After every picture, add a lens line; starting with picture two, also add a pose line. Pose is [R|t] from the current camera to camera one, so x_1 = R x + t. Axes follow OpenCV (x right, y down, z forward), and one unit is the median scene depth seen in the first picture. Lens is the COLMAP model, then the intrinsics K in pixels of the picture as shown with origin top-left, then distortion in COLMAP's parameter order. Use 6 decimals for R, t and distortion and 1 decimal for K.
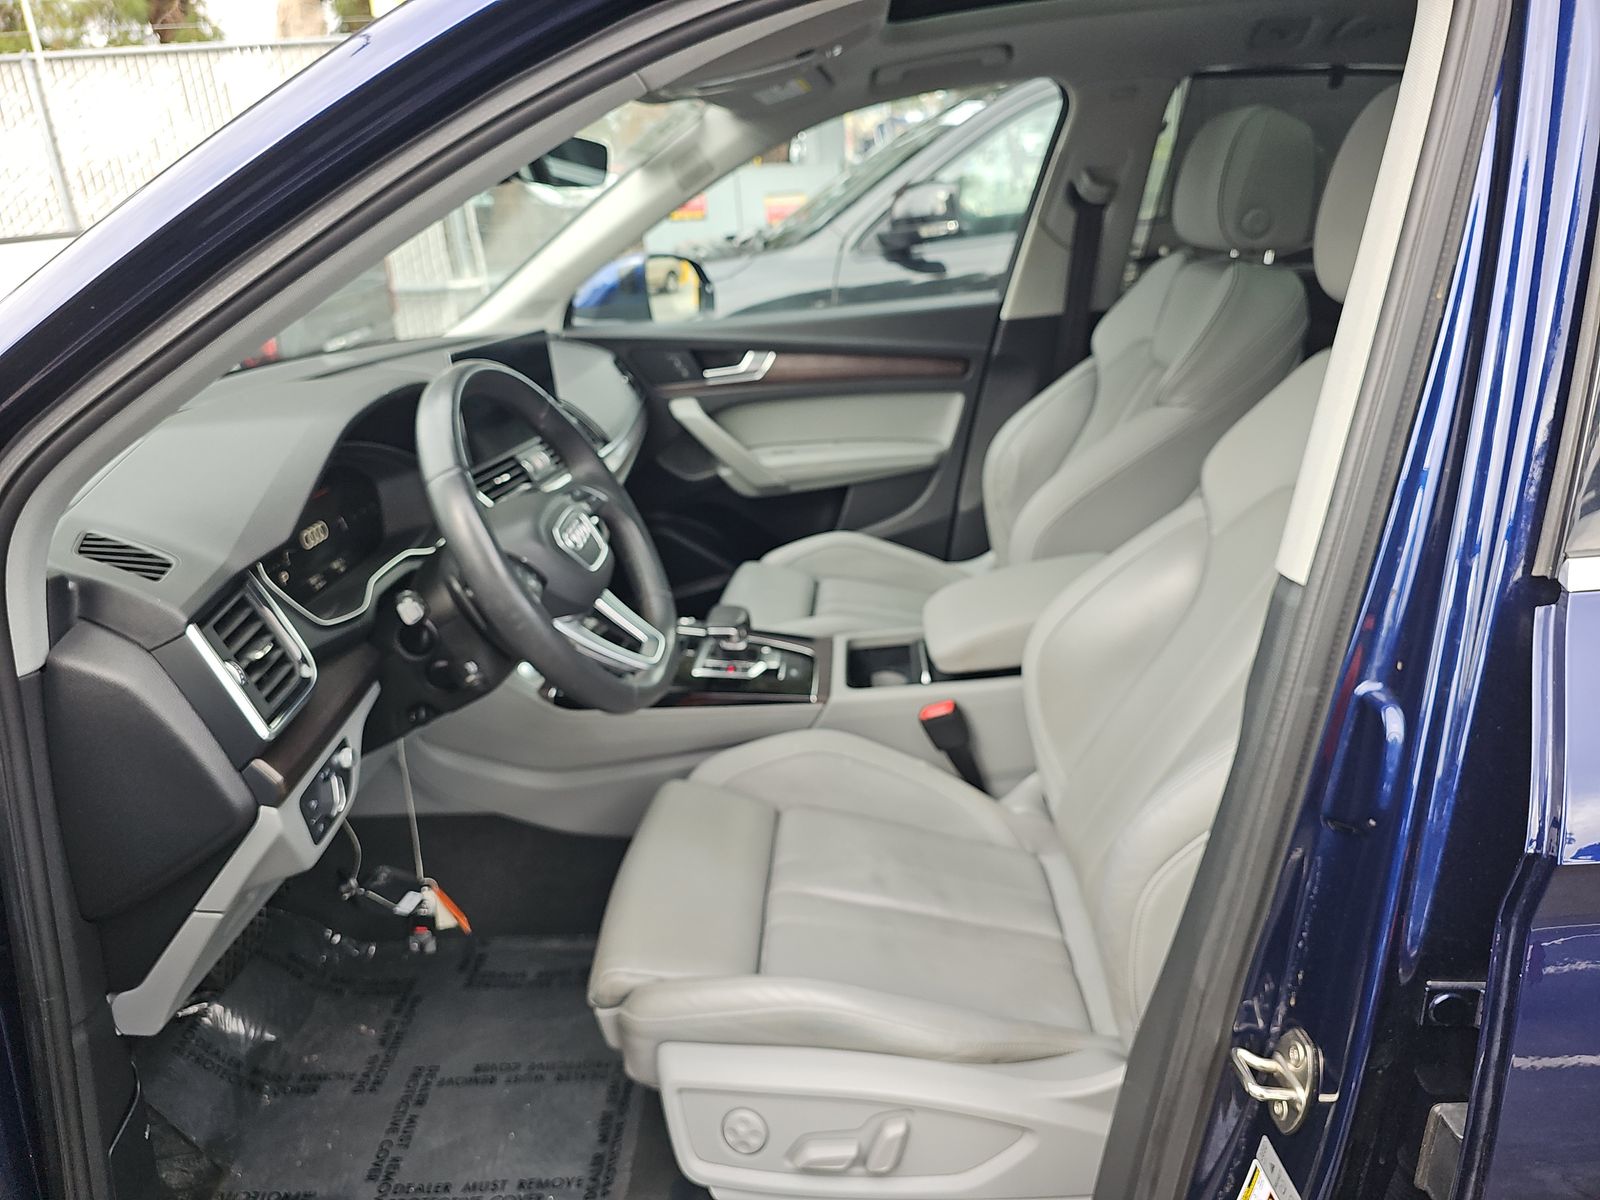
lens RADIAL K [[1068.4, 0, 791.7], [0, 1068.4, 600.4], [0, 0, 1]] dist [0.047985, -0.048554]
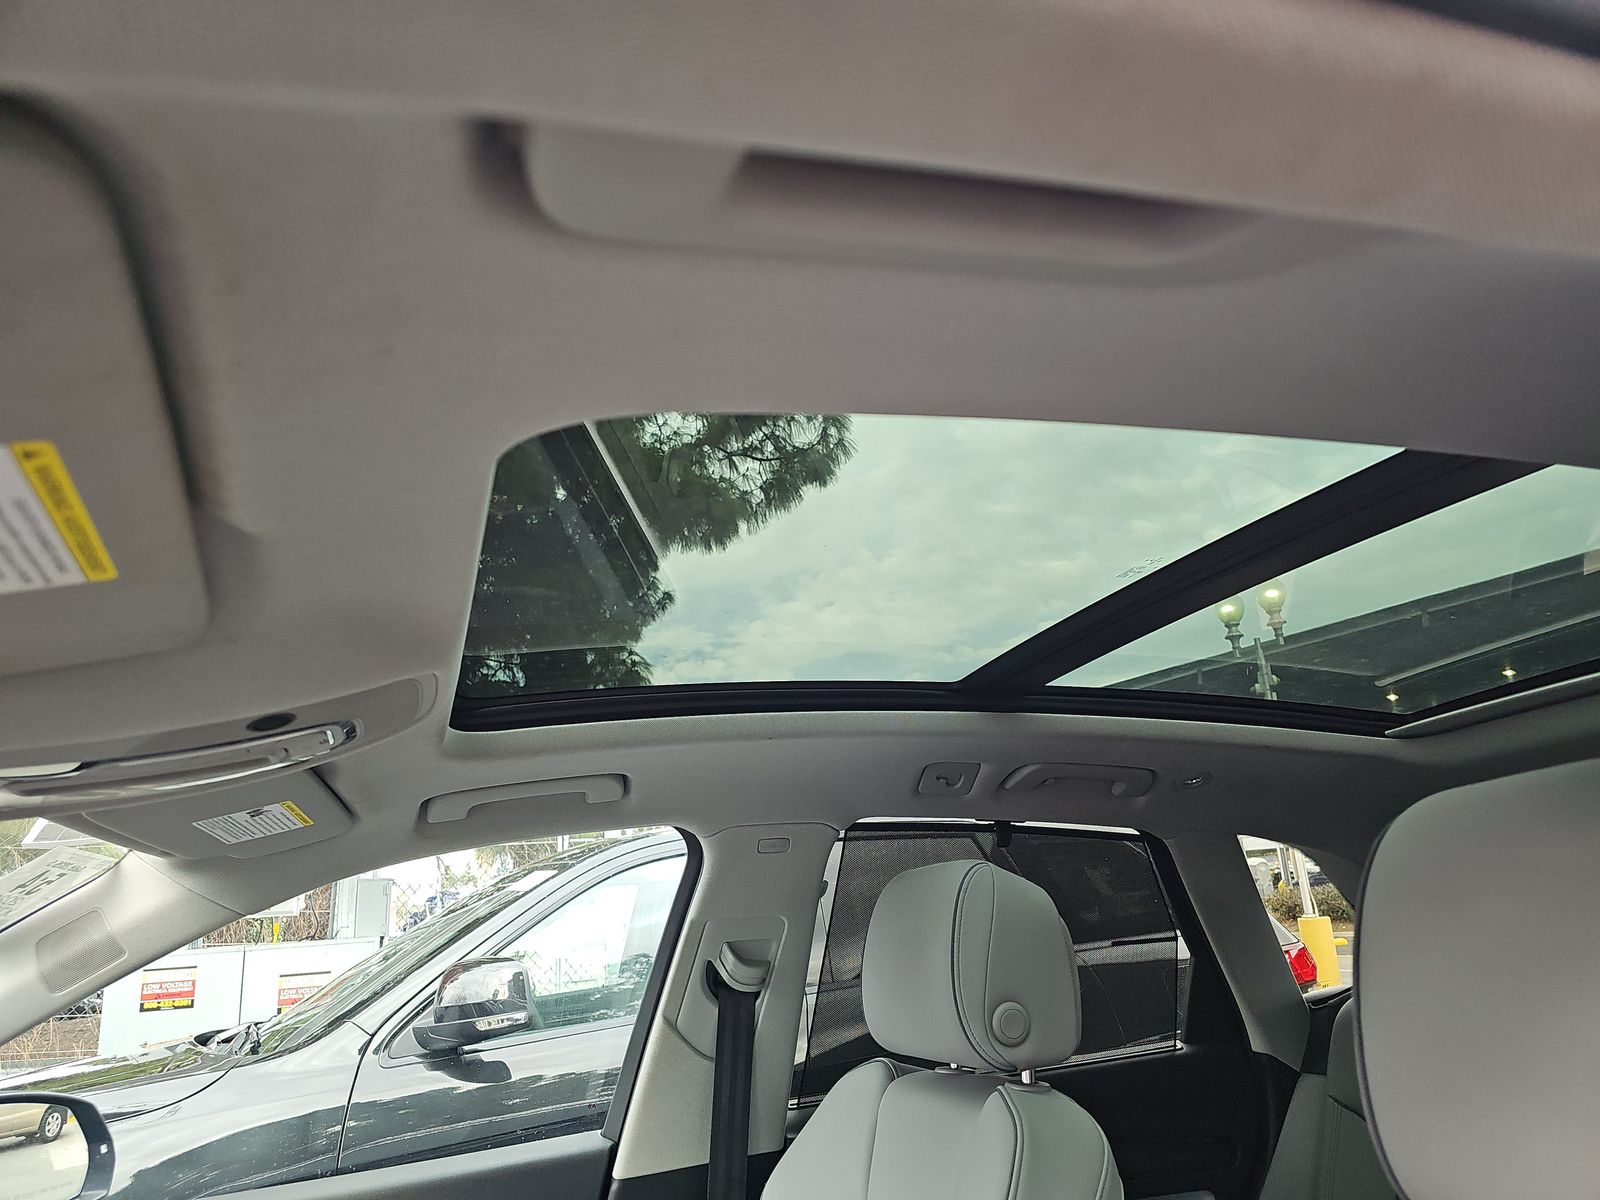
lens RADIAL K [[1068.4, 0, 791.7], [0, 1068.4, 600.4], [0, 0, 1]] dist [0.047985, -0.048554]
pose [[0.925435, 0.107743, 0.363266, 0.026654], [0.147730, 0.780255, -0.607765, -0.127558], [-0.348923, 0.616112, 0.706158, 0.312779]]
